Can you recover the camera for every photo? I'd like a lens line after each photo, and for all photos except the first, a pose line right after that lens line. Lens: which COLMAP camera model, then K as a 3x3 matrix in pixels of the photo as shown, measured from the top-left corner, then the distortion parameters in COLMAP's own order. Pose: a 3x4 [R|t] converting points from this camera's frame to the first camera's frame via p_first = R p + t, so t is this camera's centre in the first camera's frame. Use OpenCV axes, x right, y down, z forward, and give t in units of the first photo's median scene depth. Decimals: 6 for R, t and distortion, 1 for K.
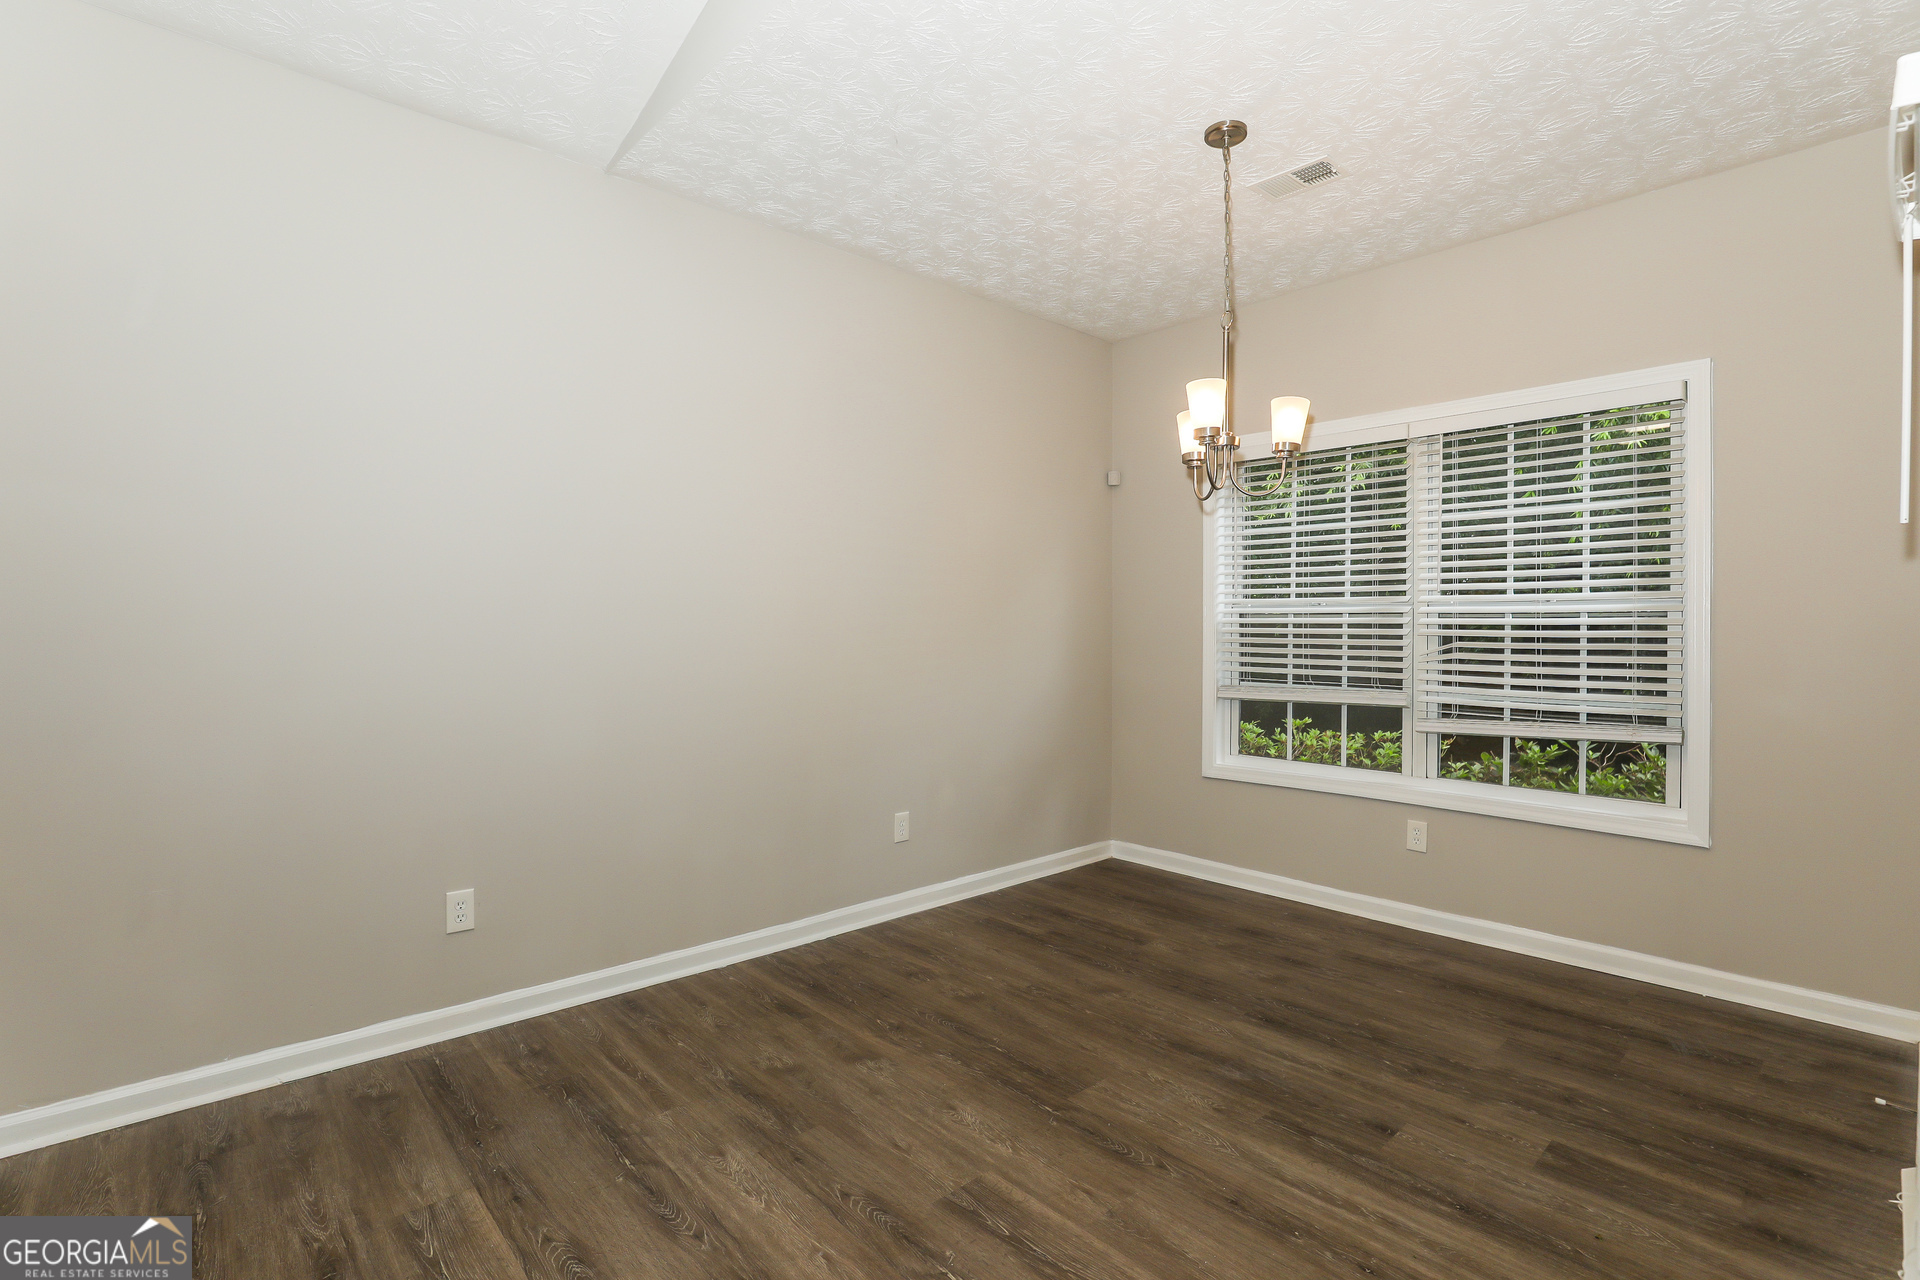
lens RADIAL K [[902.0, 0, 956.8], [0, 902.0, 633.0], [0, 0, 1]] dist [-0.031611, 0.001506]
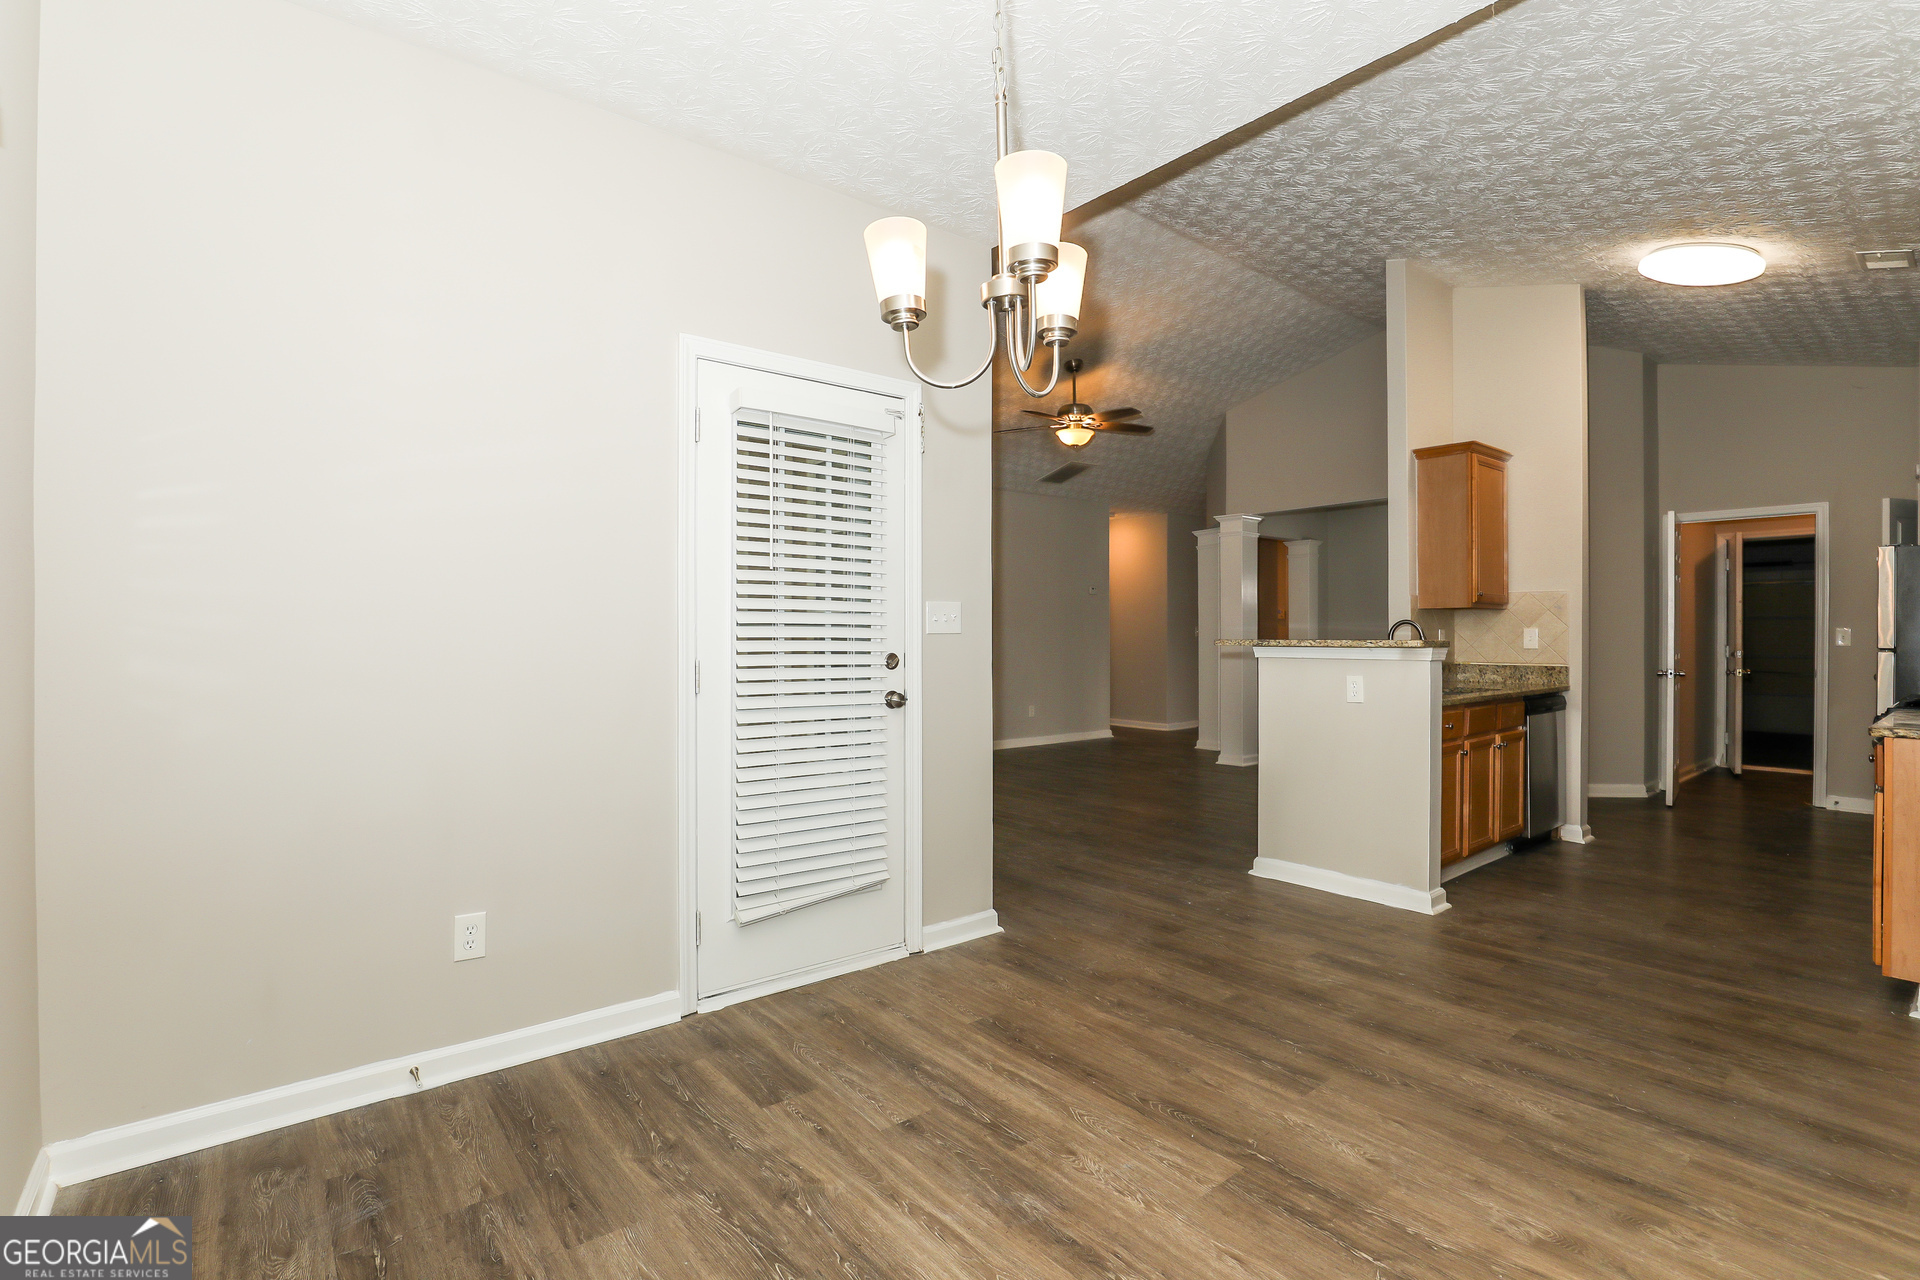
lens RADIAL K [[902.0, 0, 956.8], [0, 902.0, 633.0], [0, 0, 1]] dist [-0.031611, 0.001506]
pose [[-0.998096, -0.002272, 0.061639, 0.376066], [-0.001986, 0.999987, 0.004693, 0.004224], [-0.061649, 0.004562, -0.998087, 2.024294]]
